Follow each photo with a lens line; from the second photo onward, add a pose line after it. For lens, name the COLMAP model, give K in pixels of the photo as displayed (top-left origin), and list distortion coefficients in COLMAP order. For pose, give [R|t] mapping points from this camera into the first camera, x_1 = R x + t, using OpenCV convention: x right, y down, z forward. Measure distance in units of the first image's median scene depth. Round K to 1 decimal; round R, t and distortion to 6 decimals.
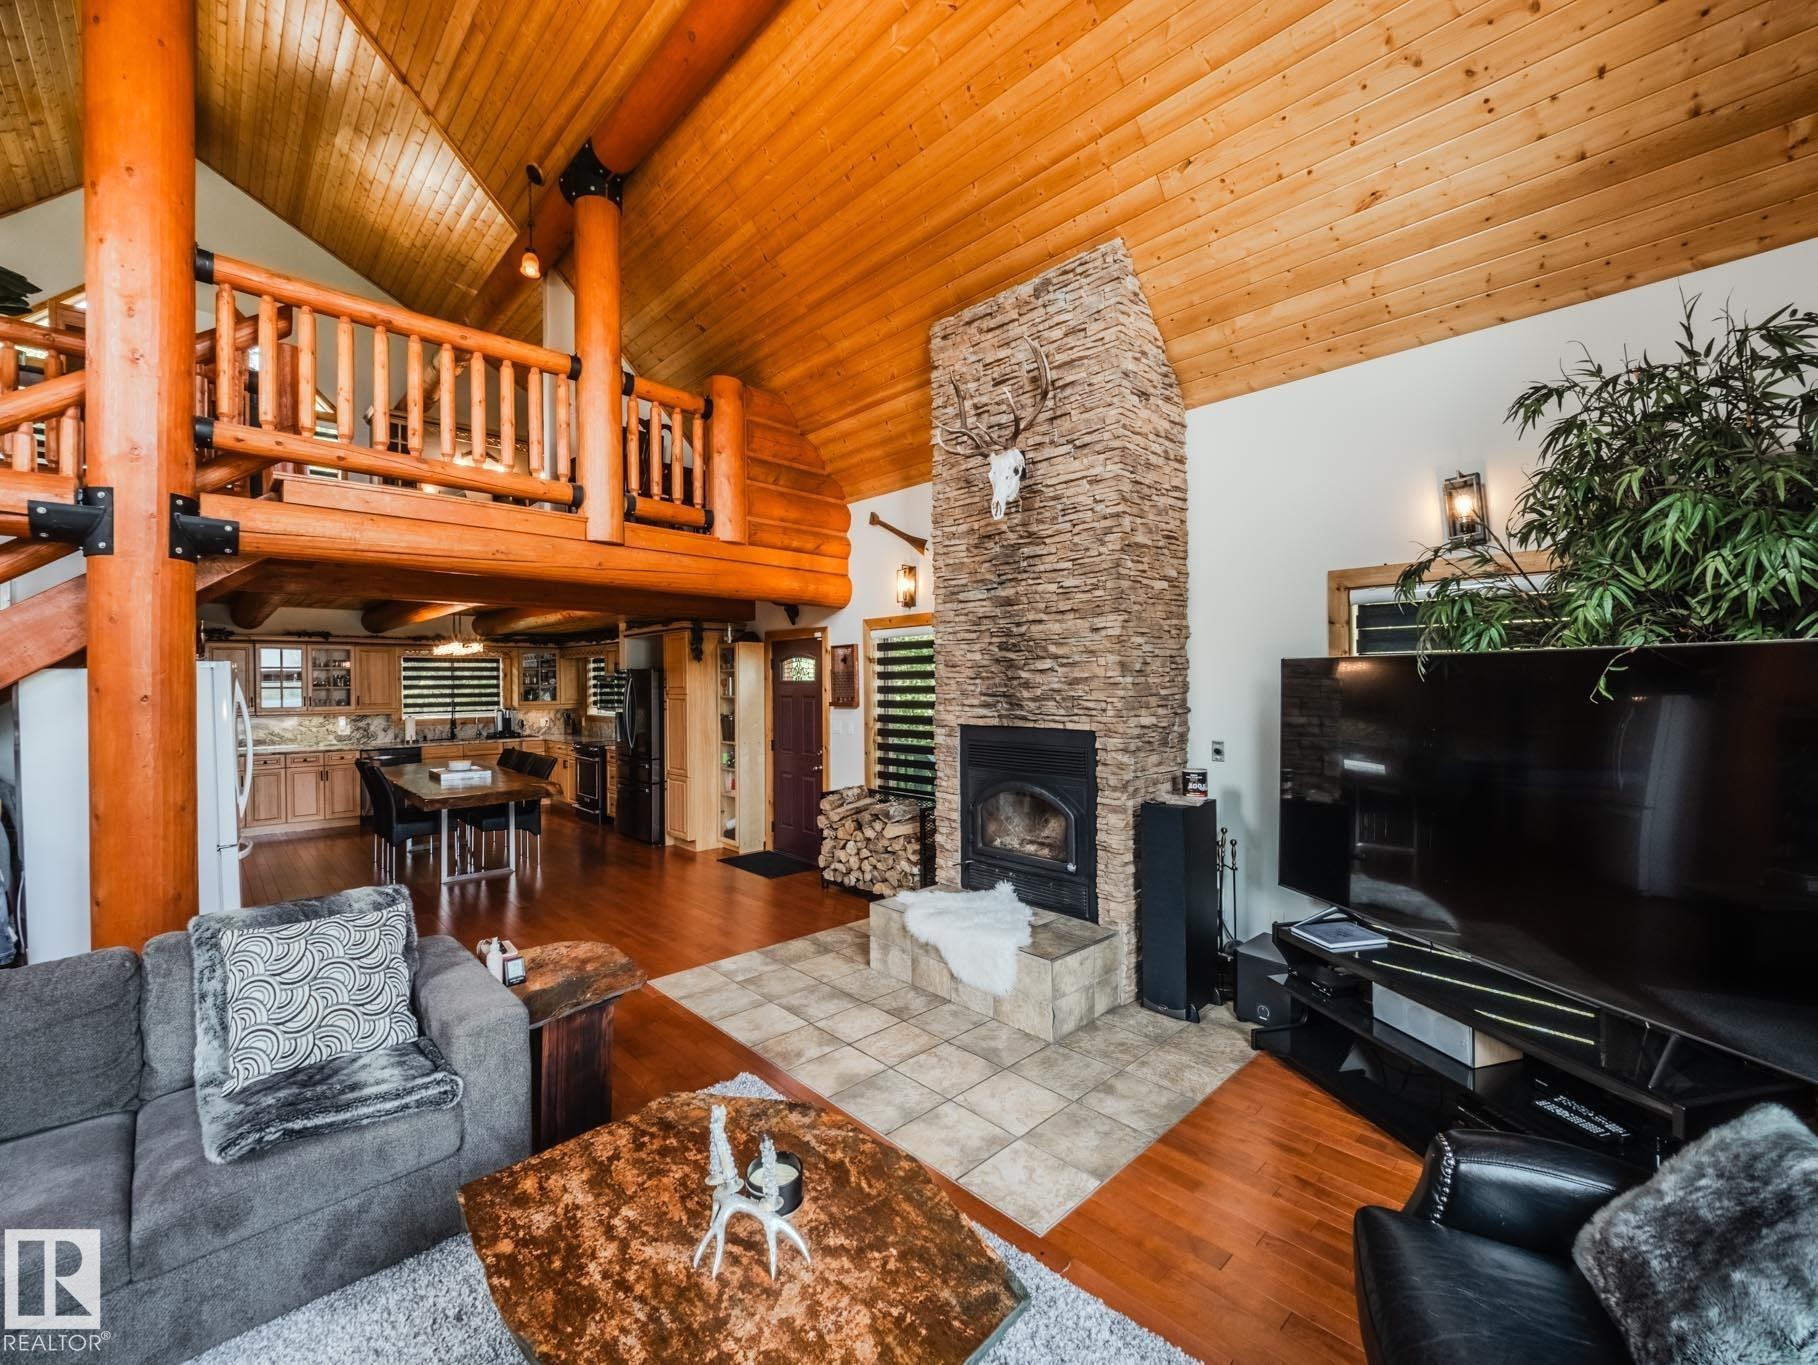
lens RADIAL K [[746.6, 0, 903.4], [0, 746.6, 685.0], [0, 0, 1]] dist [-0.000066, -0.008834]
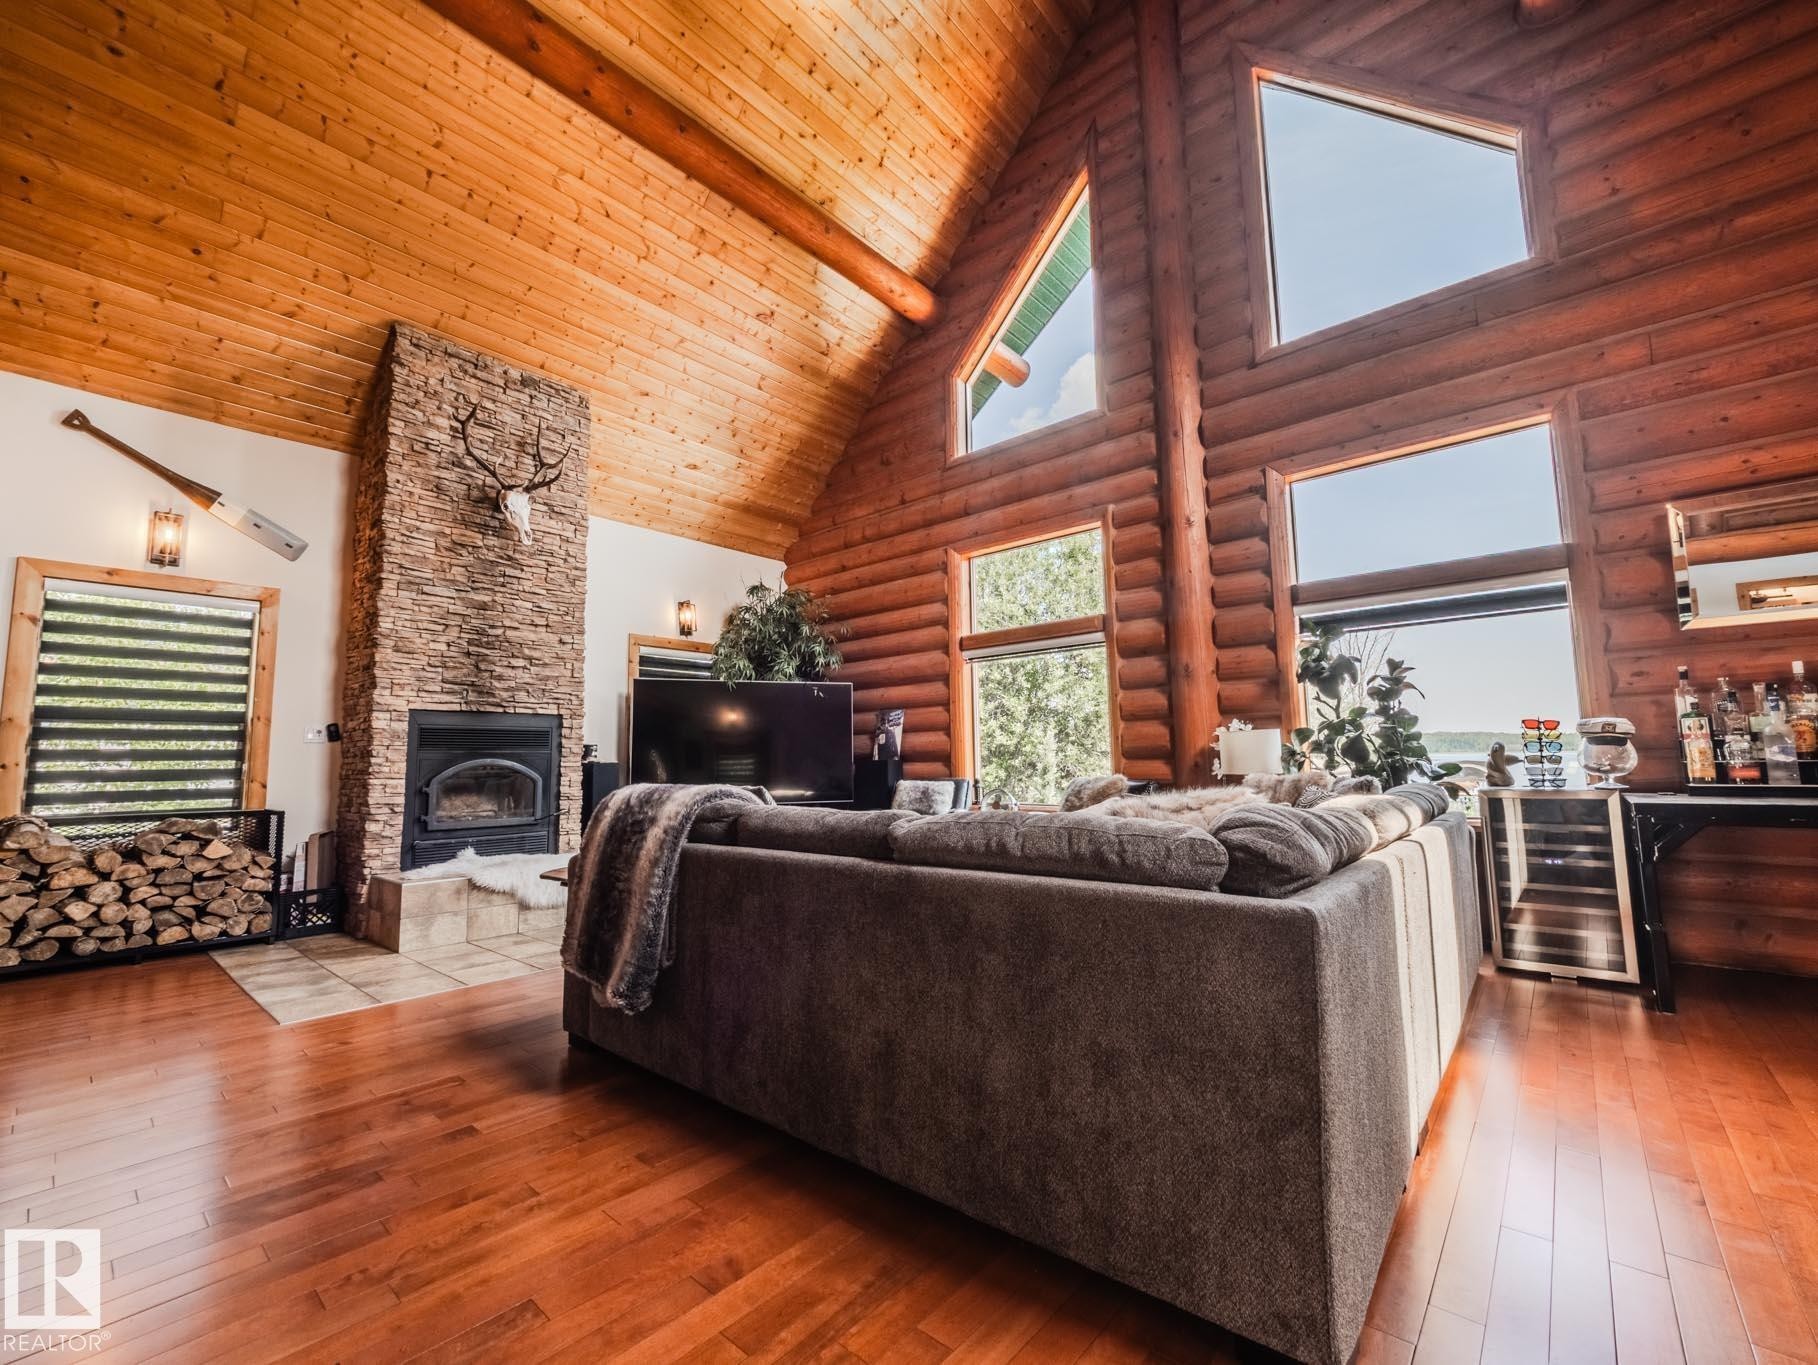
lens RADIAL K [[754.8, 0, 903.6], [0, 754.8, 683.0], [0, 0, 1]] dist [0.007548, -0.010018]
pose [[-0.094232, 0.112934, 0.989124, -1.020372], [0.021926, 0.993539, -0.111350, 0.147283], [-0.995309, 0.011195, -0.096100, 0.417890]]
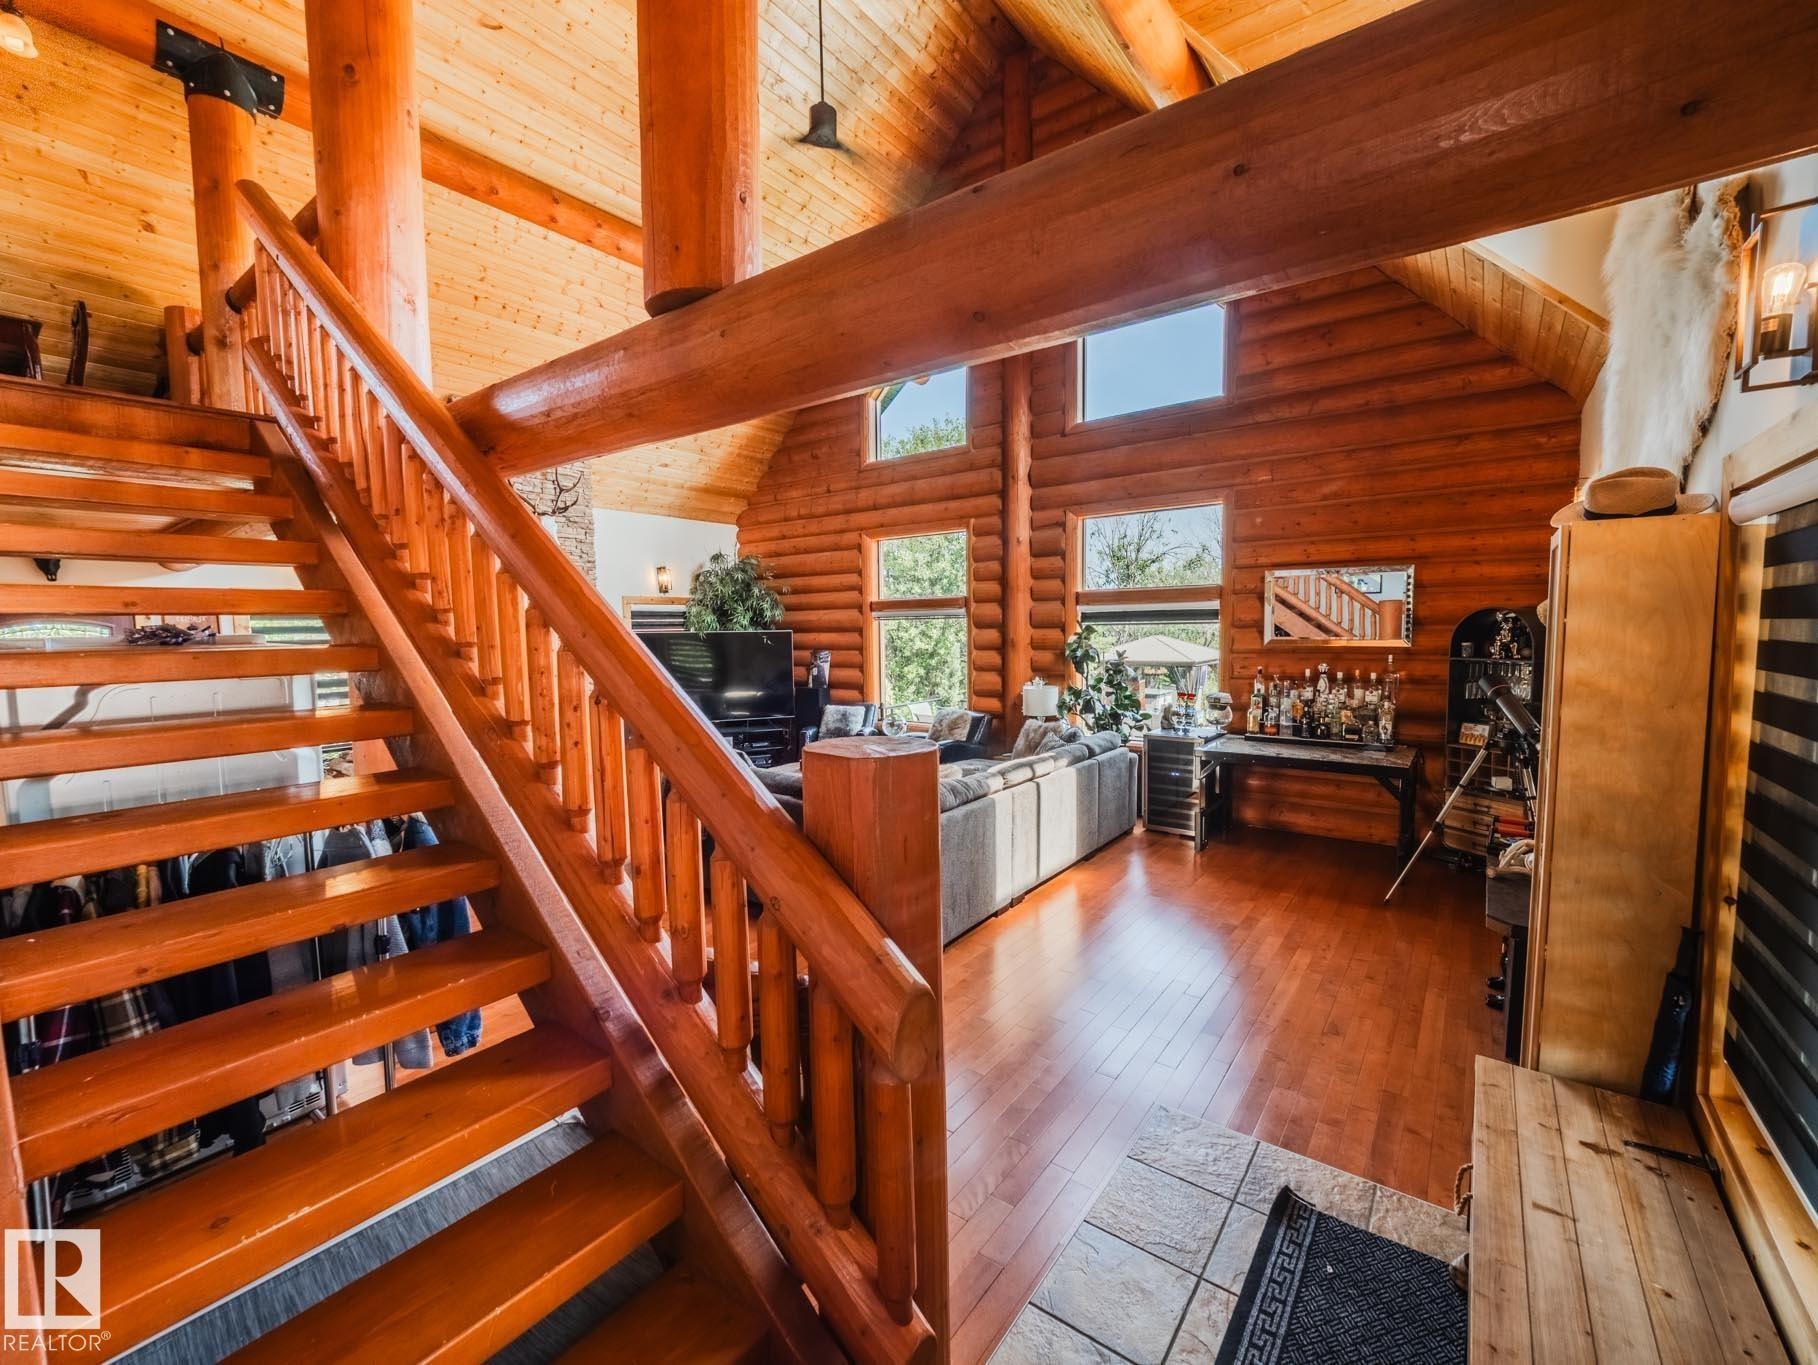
lens RADIAL K [[757.7, 0, 900.9], [0, 757.7, 684.1], [0, 0, 1]] dist [-0.000353, -0.000793]
pose [[-0.157942, -0.066963, 0.985175, -1.590054], [0.021597, 0.997225, 0.071244, -0.018538], [-0.987212, 0.032529, -0.156057, 0.408544]]
